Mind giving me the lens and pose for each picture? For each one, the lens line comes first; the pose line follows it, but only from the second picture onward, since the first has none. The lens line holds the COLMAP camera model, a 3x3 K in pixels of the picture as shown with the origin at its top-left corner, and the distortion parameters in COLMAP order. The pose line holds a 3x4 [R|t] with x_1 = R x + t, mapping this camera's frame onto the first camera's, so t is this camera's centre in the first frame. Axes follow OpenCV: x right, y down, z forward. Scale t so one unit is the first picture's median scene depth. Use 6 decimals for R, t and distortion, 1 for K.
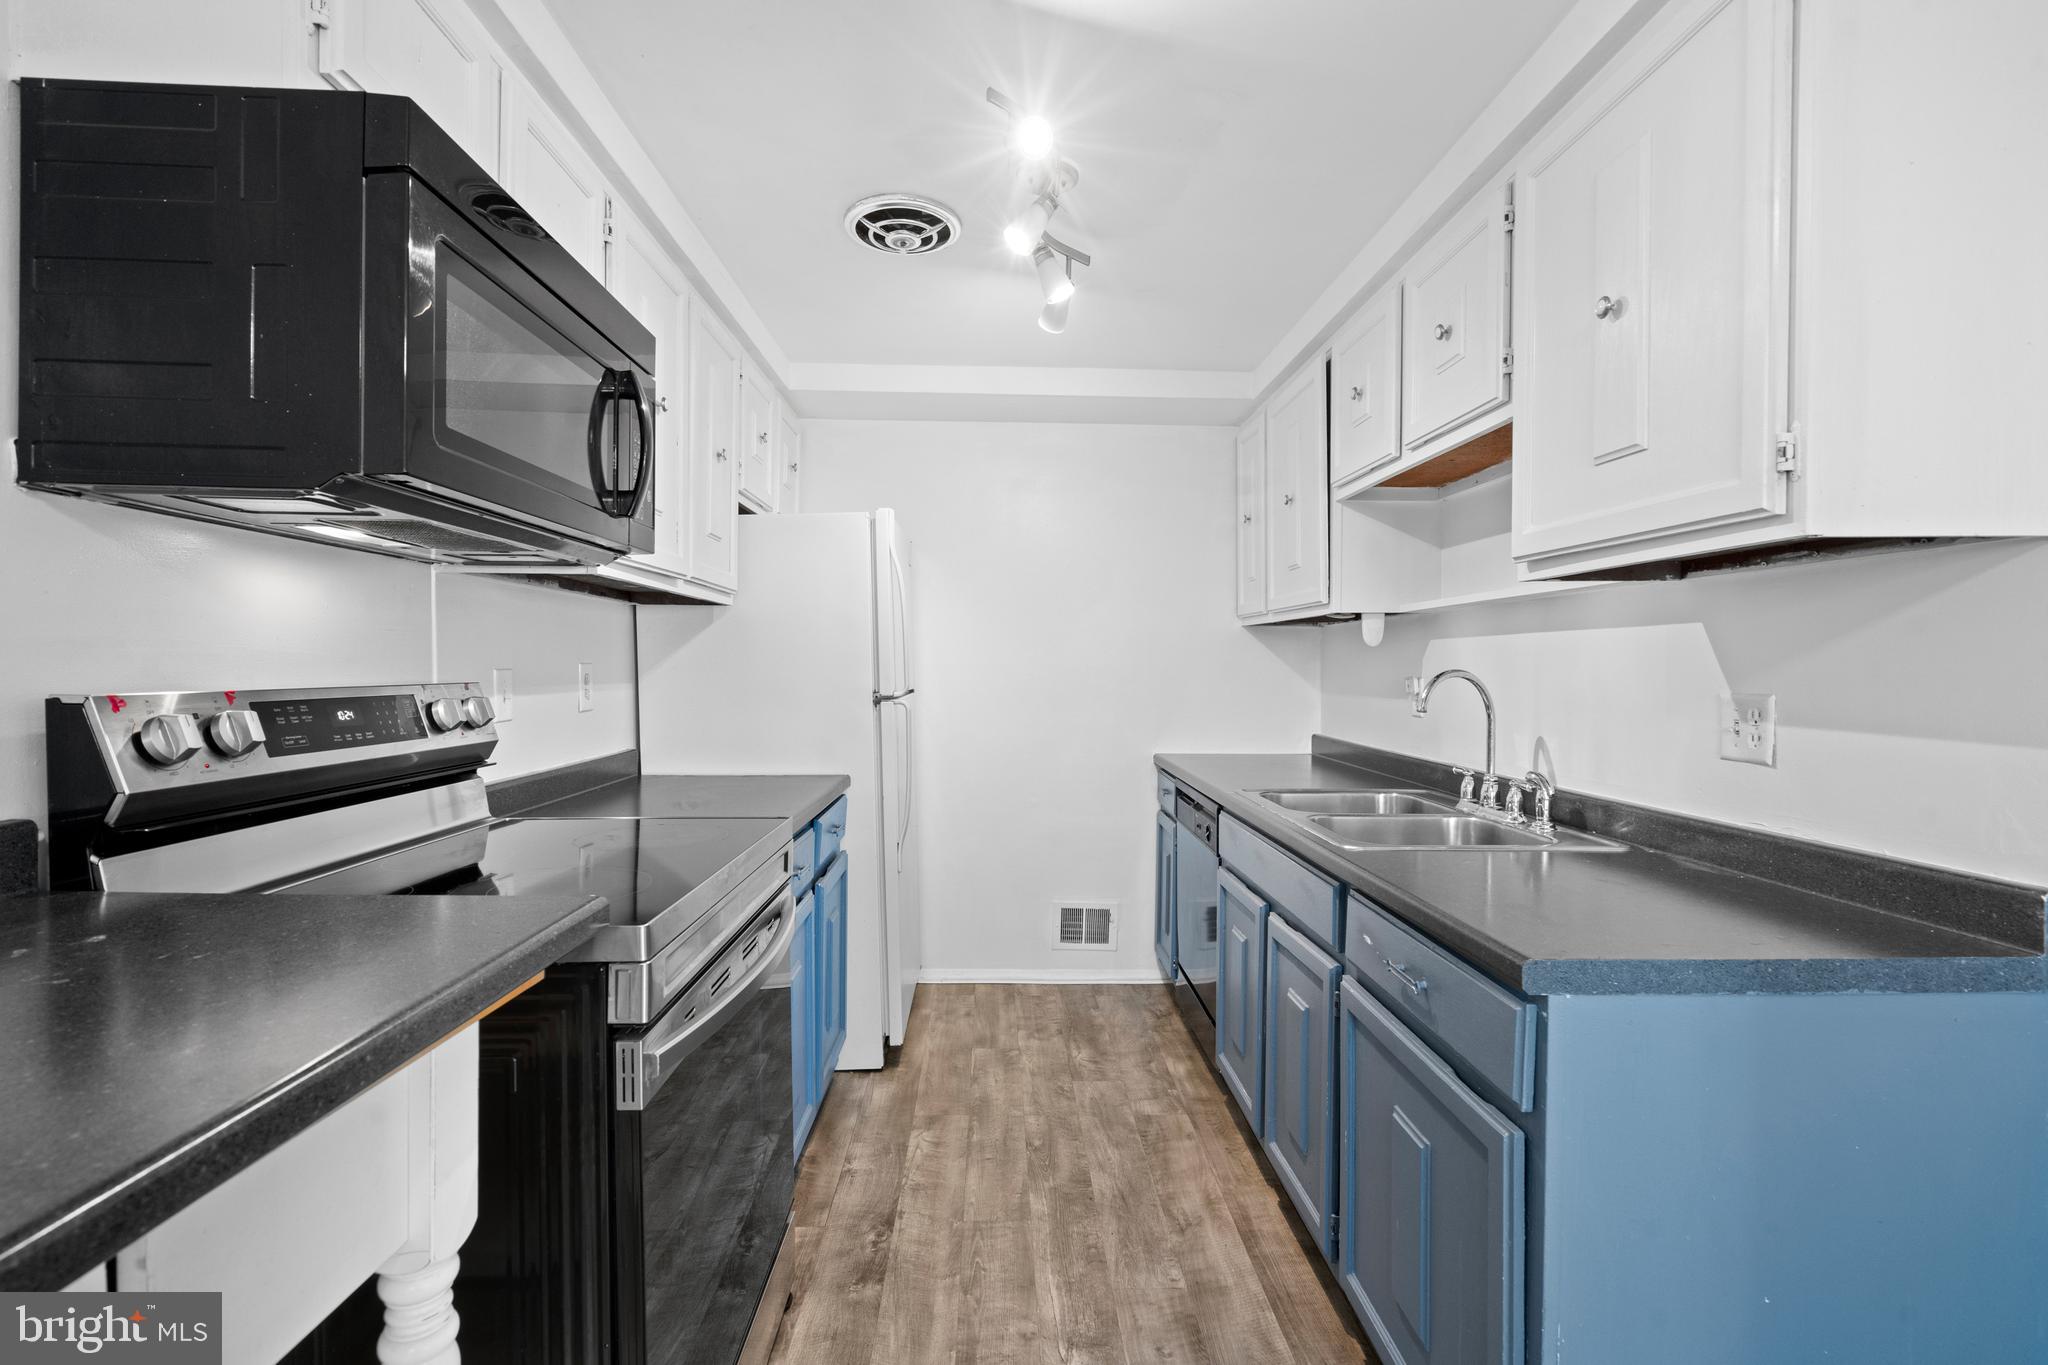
lens RADIAL K [[933.0, 0, 1023.8], [0, 933.0, 683.1], [0, 0, 1]] dist [-0.007856, 0.002208]
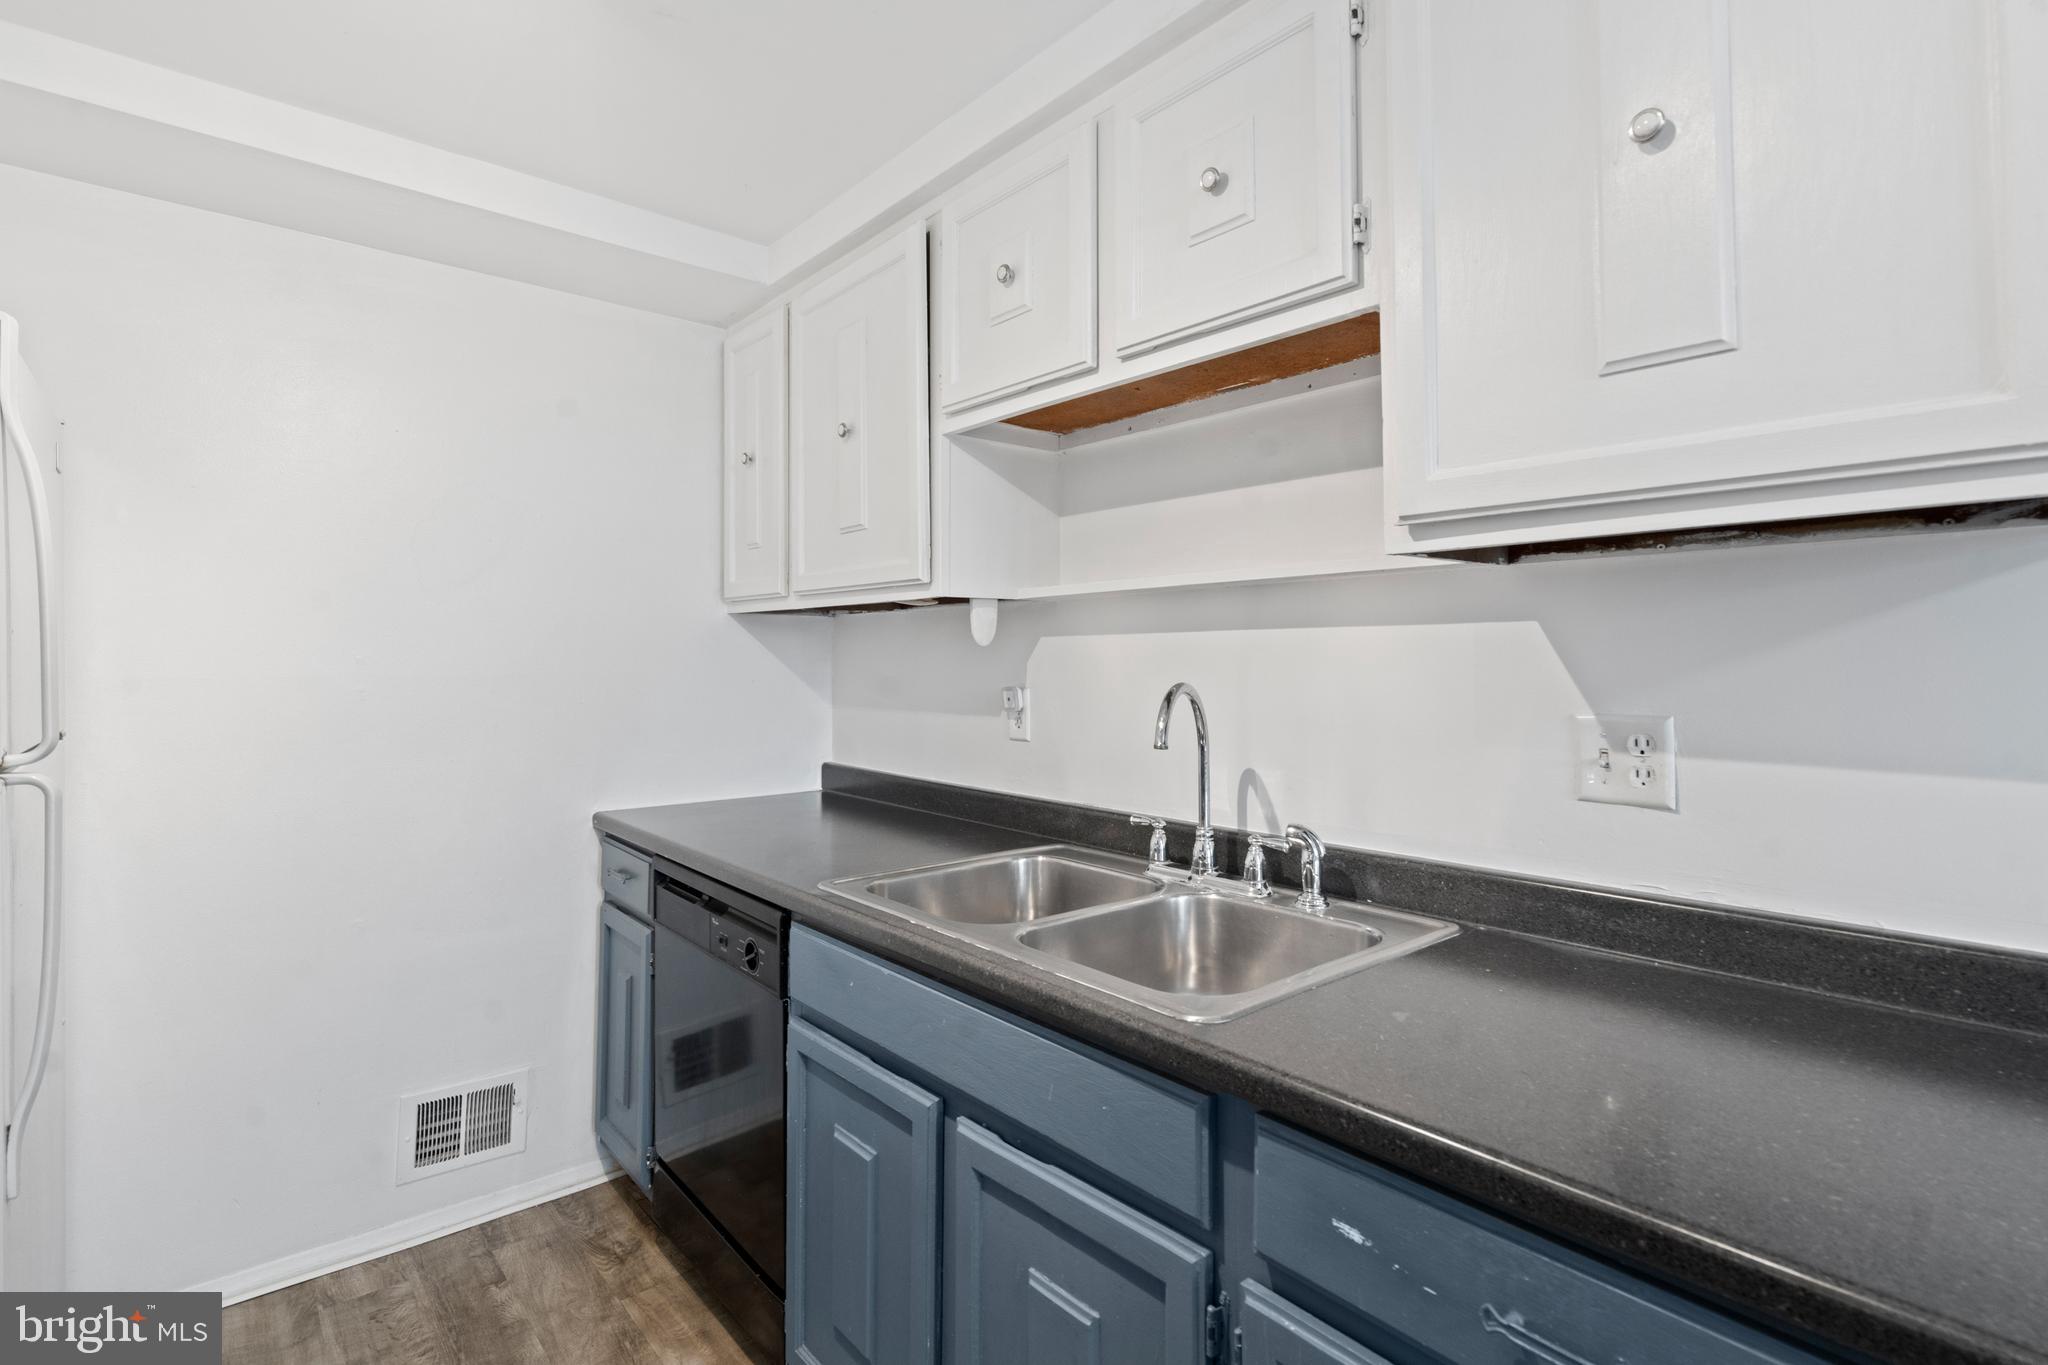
lens RADIAL K [[933.0, 0, 1000.0], [0, 933.0, 626.8], [0, 0, 1]] dist [-0.007856, 0.002208]
pose [[0.772533, 0.017024, 0.634747, -0.066918], [0.015999, 0.998801, -0.046260, -0.021234], [-0.634773, 0.045893, 0.771334, 0.452797]]
